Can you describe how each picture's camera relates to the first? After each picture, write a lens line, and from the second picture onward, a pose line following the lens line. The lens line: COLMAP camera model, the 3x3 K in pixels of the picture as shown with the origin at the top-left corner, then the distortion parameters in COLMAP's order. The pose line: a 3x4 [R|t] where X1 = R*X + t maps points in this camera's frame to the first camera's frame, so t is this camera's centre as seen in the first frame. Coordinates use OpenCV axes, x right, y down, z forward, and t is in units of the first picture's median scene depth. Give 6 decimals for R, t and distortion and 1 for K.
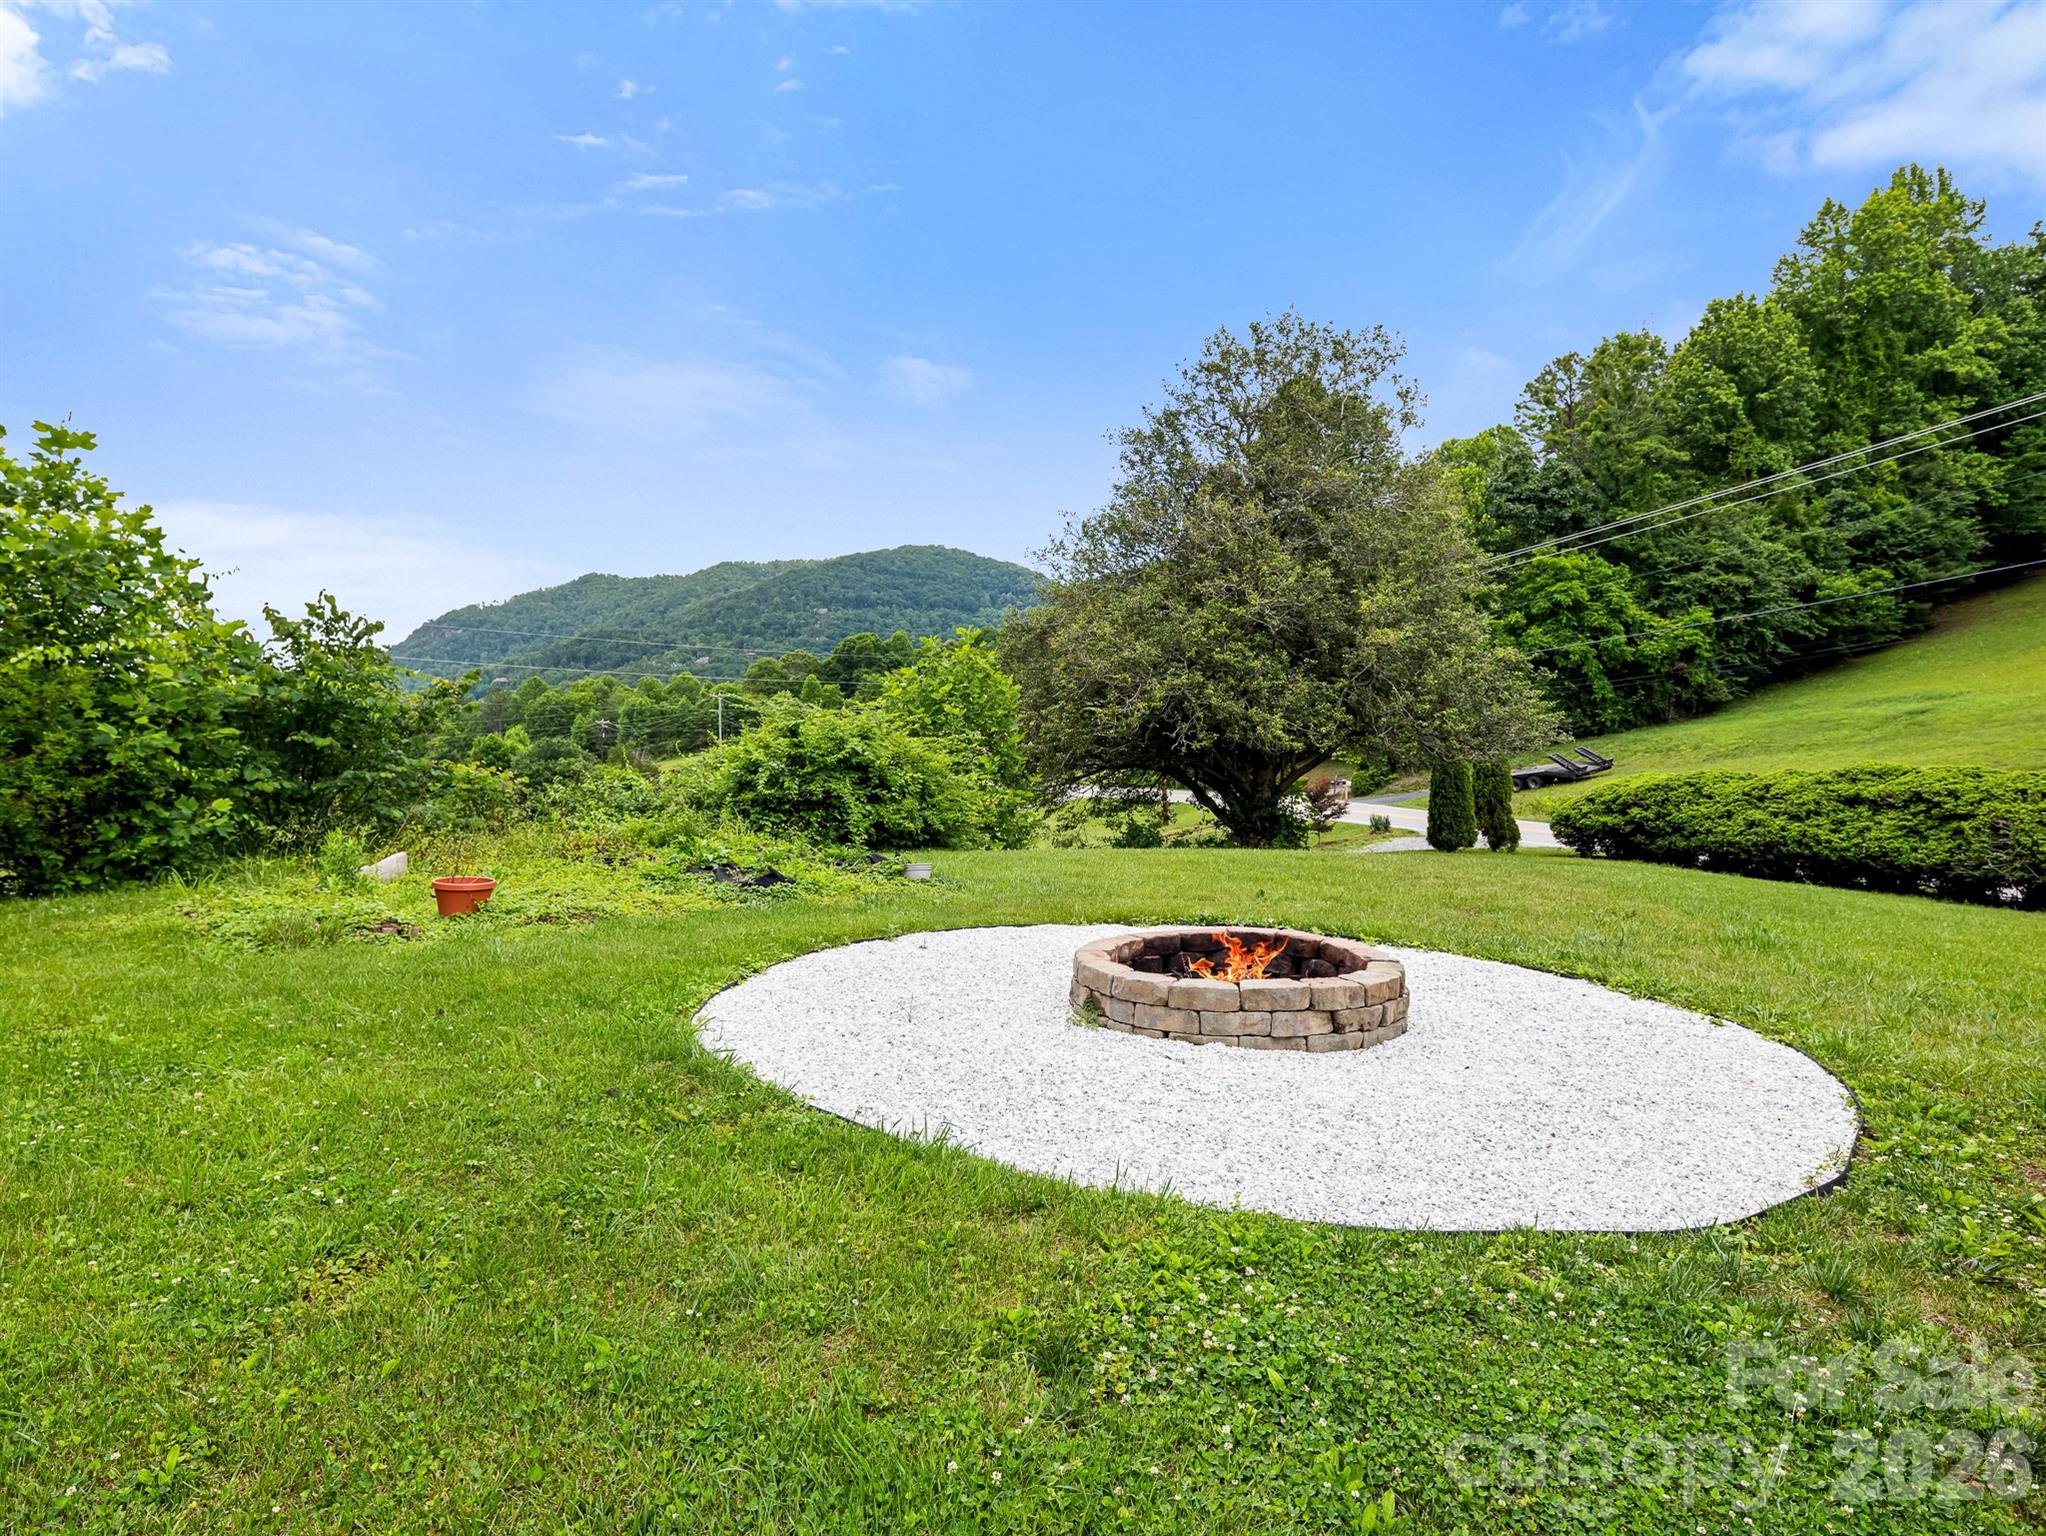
lens RADIAL K [[1123.8, 0, 1016.2], [0, 1123.8, 747.9], [0, 0, 1]] dist [0.003250, -0.003700]
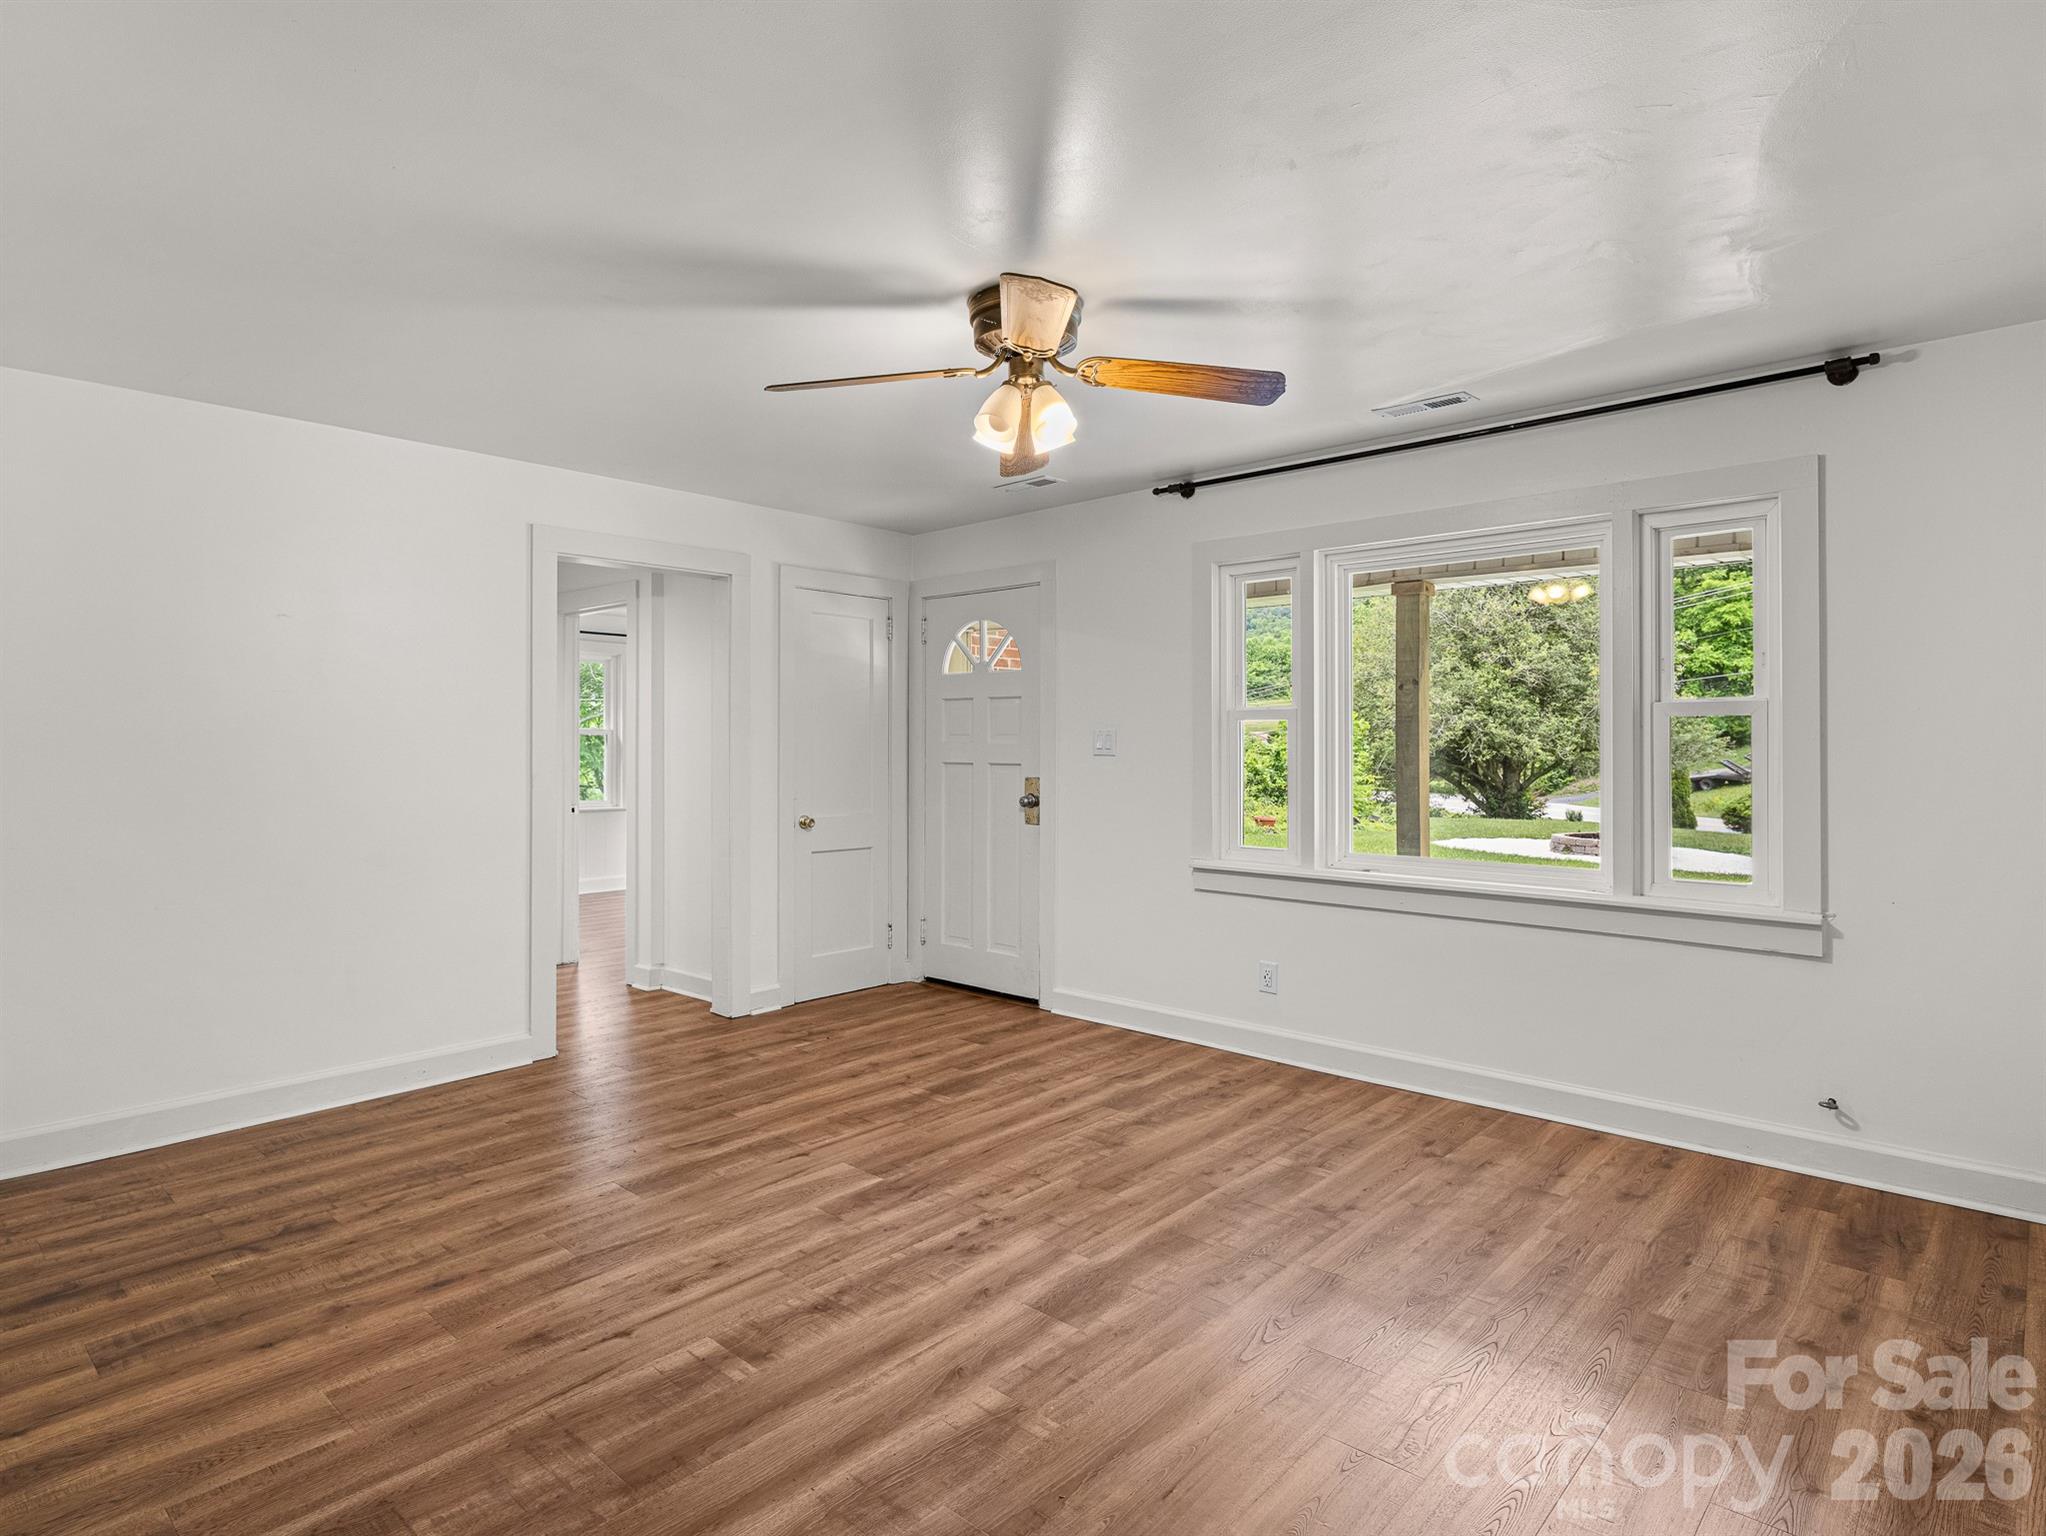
lens RADIAL K [[1152.2, 0, 1025.3], [0, 1152.2, 720.6], [0, 0, 1]] dist [0.003530, -0.001019]
pose [[0.994929, -0.001552, -0.100564, -0.299827], [-0.000879, 0.999709, -0.024125, -0.015178], [0.100573, 0.024091, 0.994638, -0.642757]]
